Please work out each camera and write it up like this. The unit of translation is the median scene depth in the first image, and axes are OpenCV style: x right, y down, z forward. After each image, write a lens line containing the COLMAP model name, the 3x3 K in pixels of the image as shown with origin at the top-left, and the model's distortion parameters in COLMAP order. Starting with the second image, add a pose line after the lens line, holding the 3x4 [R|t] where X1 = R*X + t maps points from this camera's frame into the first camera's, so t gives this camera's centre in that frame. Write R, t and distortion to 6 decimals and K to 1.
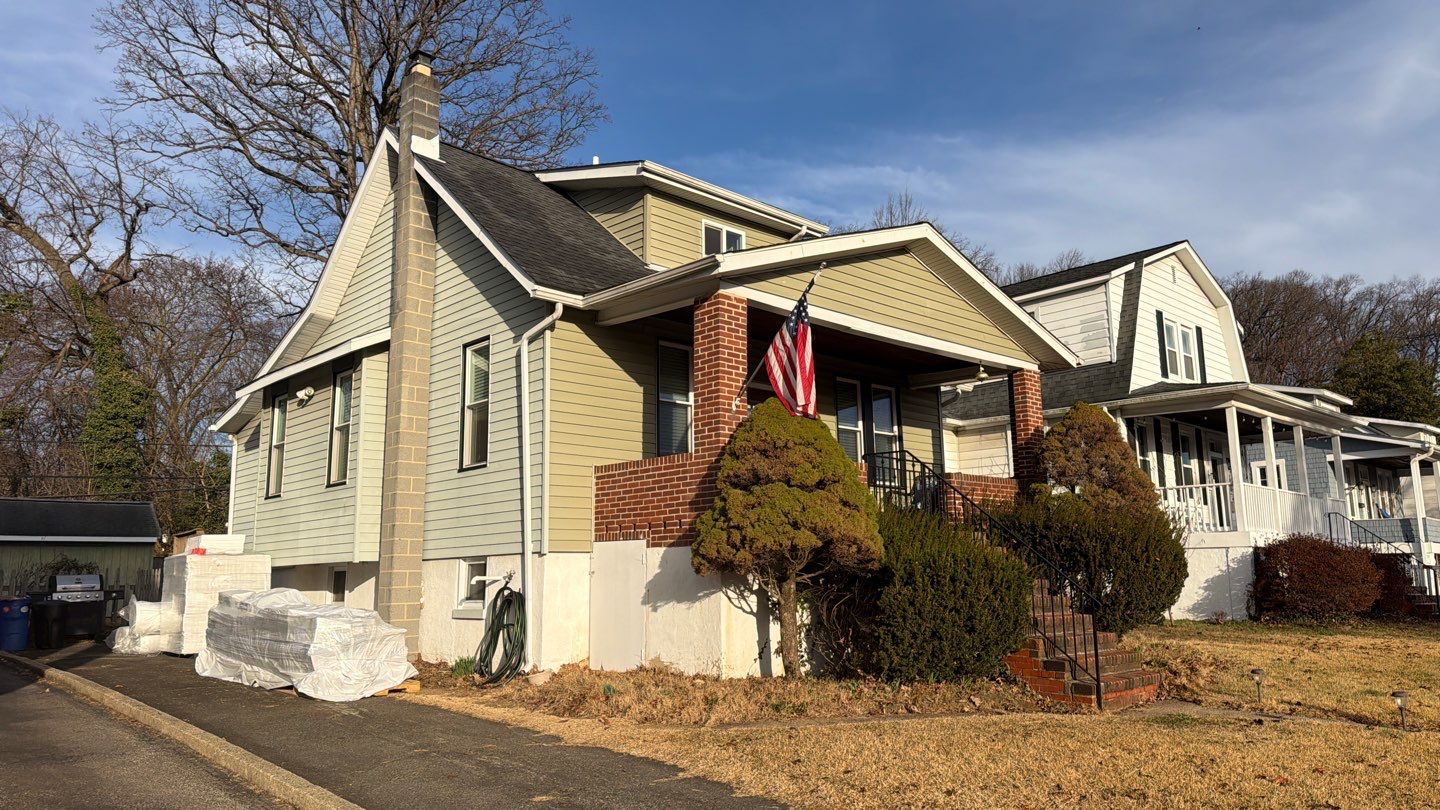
lens RADIAL K [[1007.7, 0, 703.0], [0, 1007.7, 412.0], [0, 0, 1]] dist [0.130797, -0.223780]
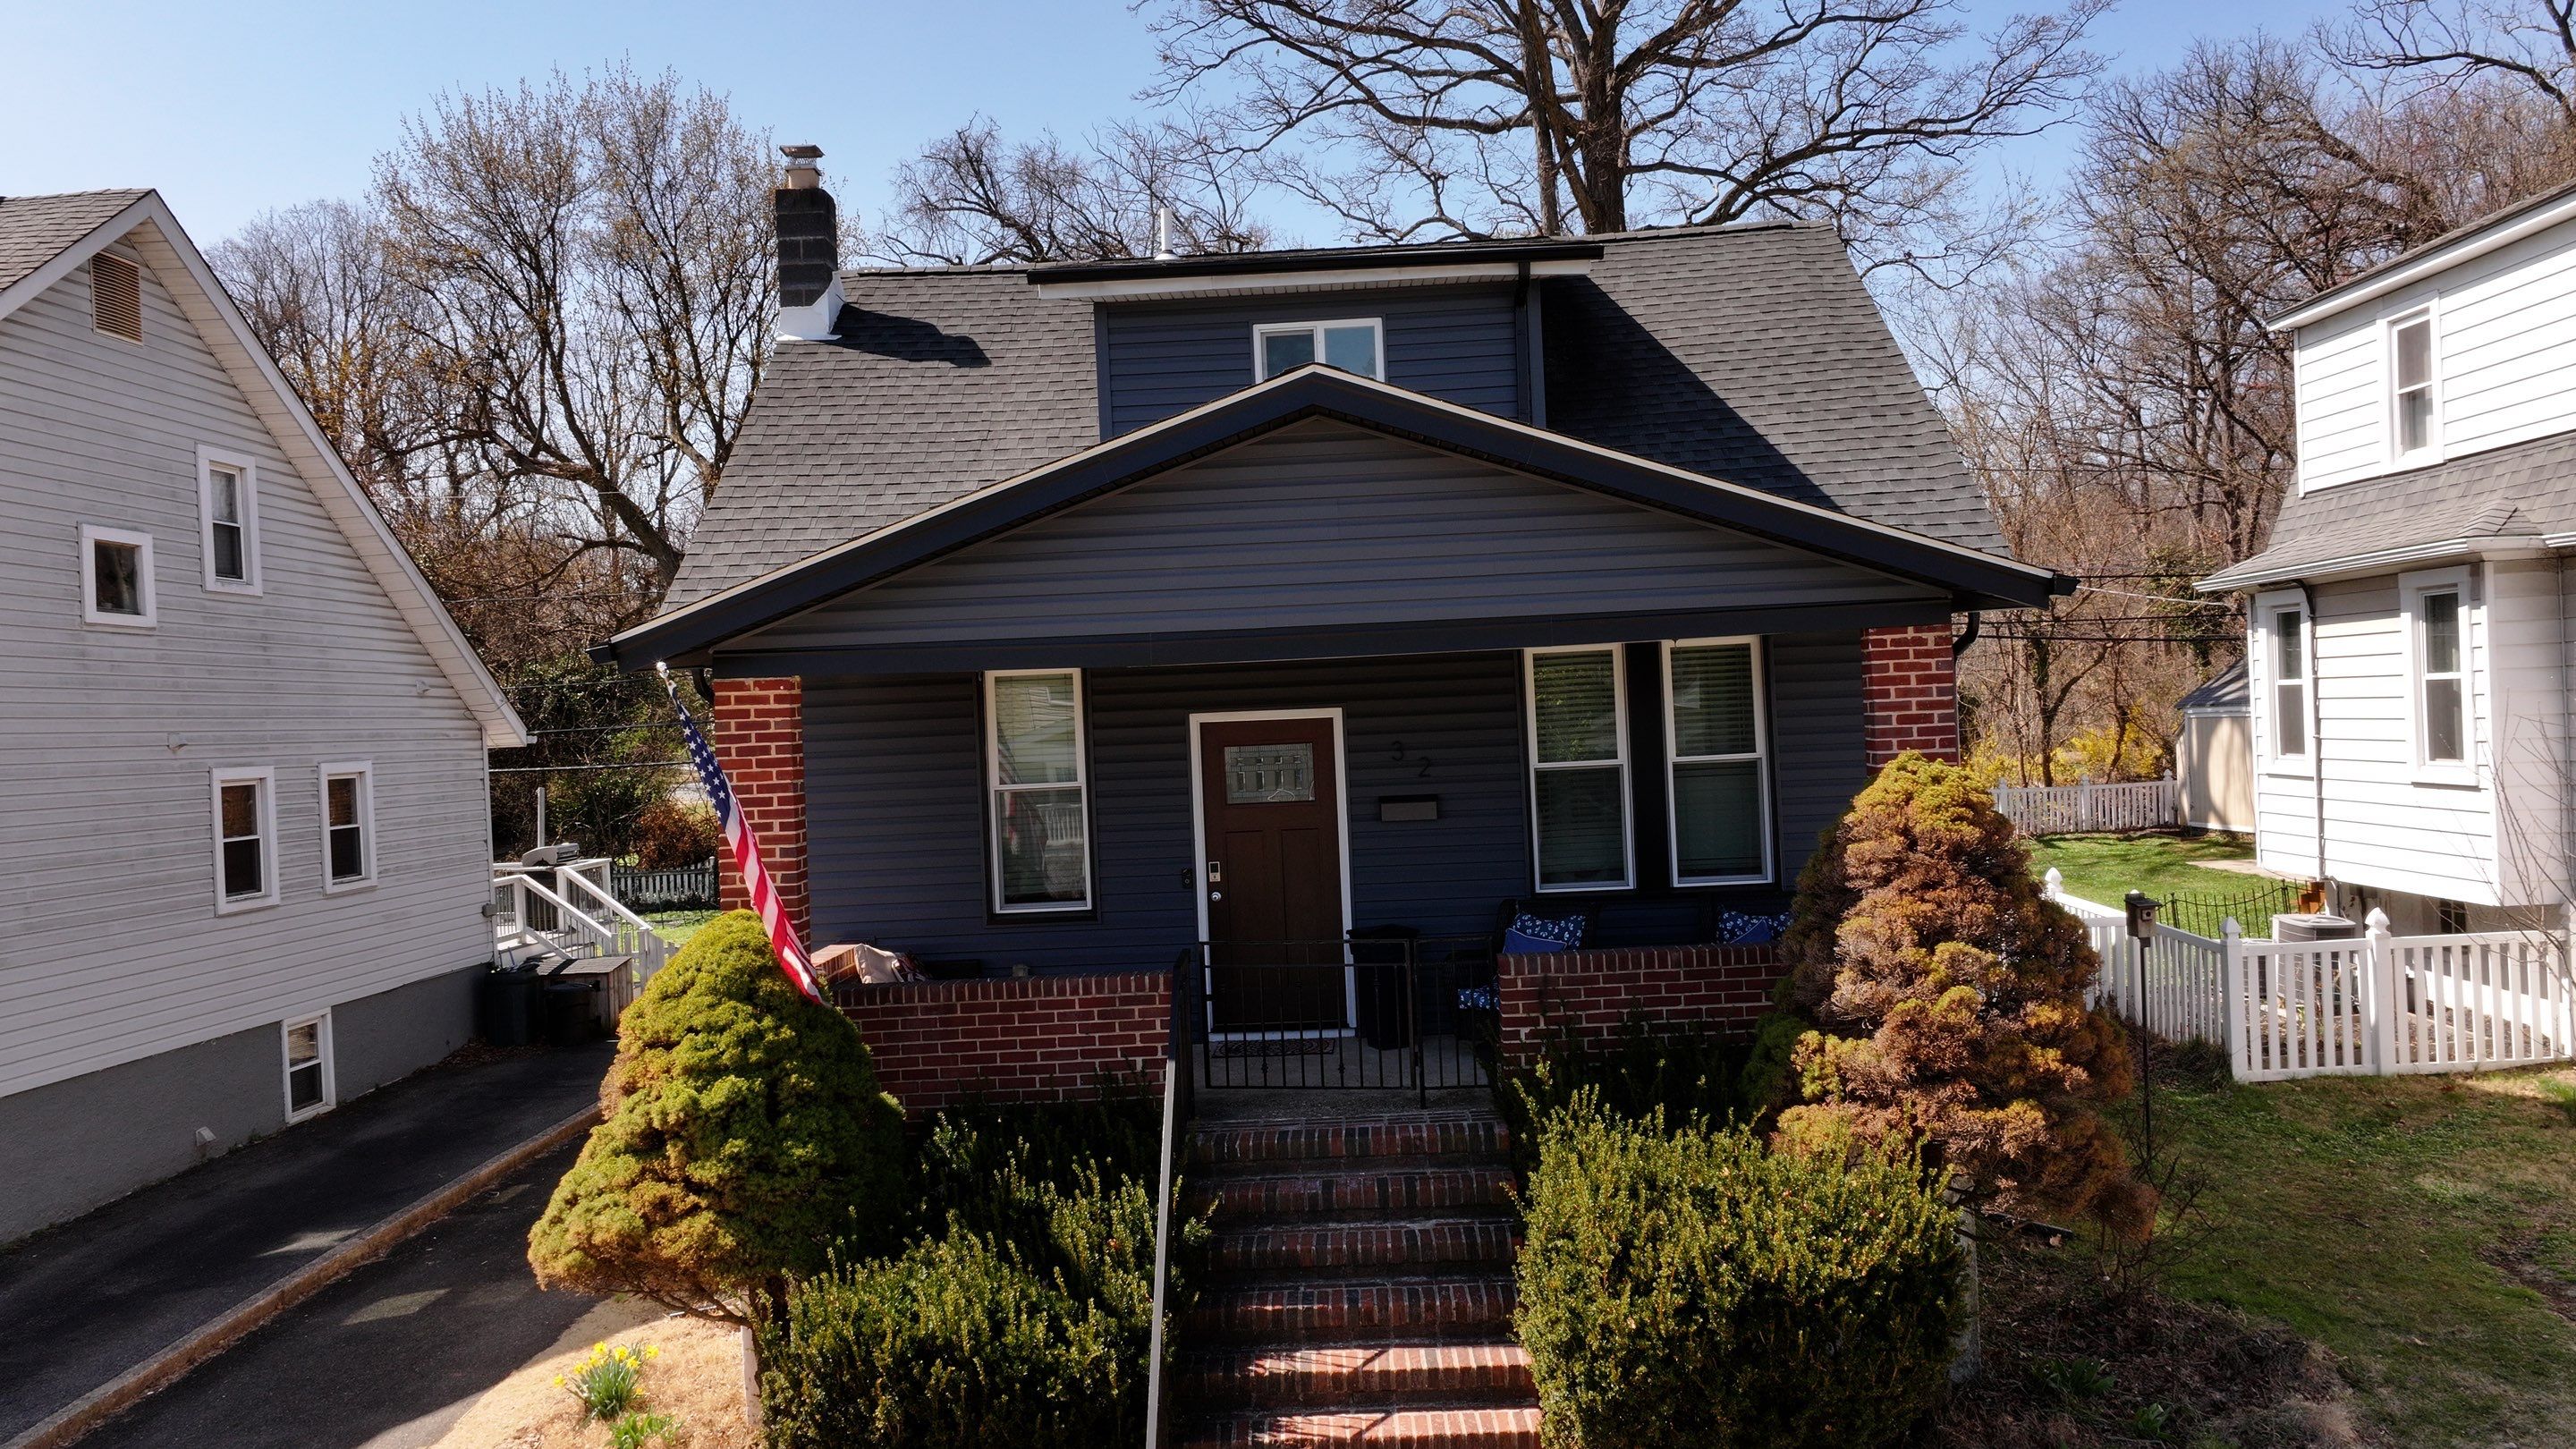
lens RADIAL K [[1814.9, 0, 1277.7], [0, 1814.9, 724.2], [0, 0, 1]] dist [0.008216, 0.003055]
pose [[0.712443, -0.018070, -0.701497, 0.560211], [0.155676, 0.978828, 0.132891, -0.114820], [0.684244, -0.203884, 0.700173, 0.368161]]
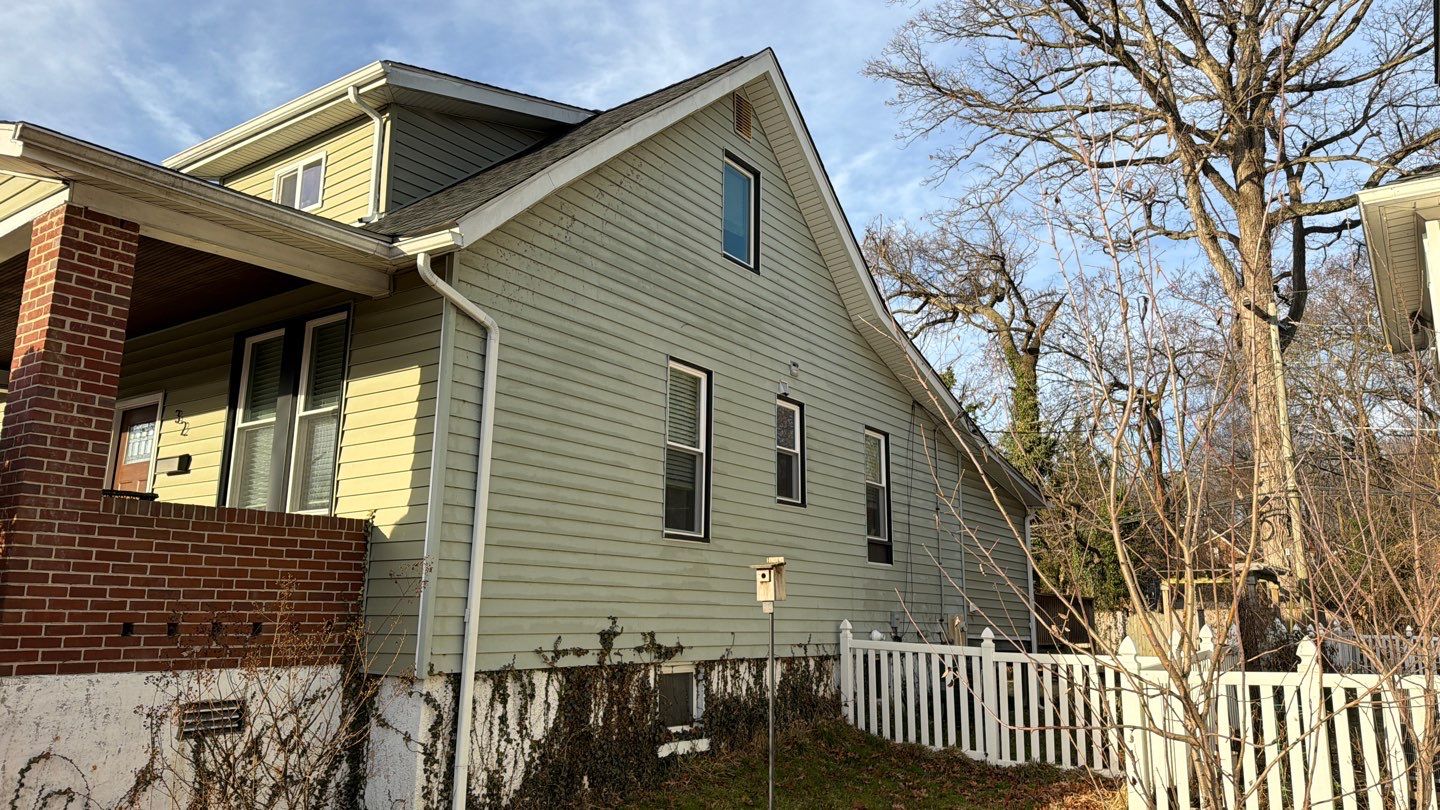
lens RADIAL K [[1007.7, 0, 703.0], [0, 1007.7, 412.0], [0, 0, 1]] dist [0.130797, -0.223780]
pose [[0.213578, -0.186694, -0.958921, 0.689506], [0.154699, 0.975648, -0.155495, 0.126702], [0.964600, -0.115133, 0.237259, 1.050763]]
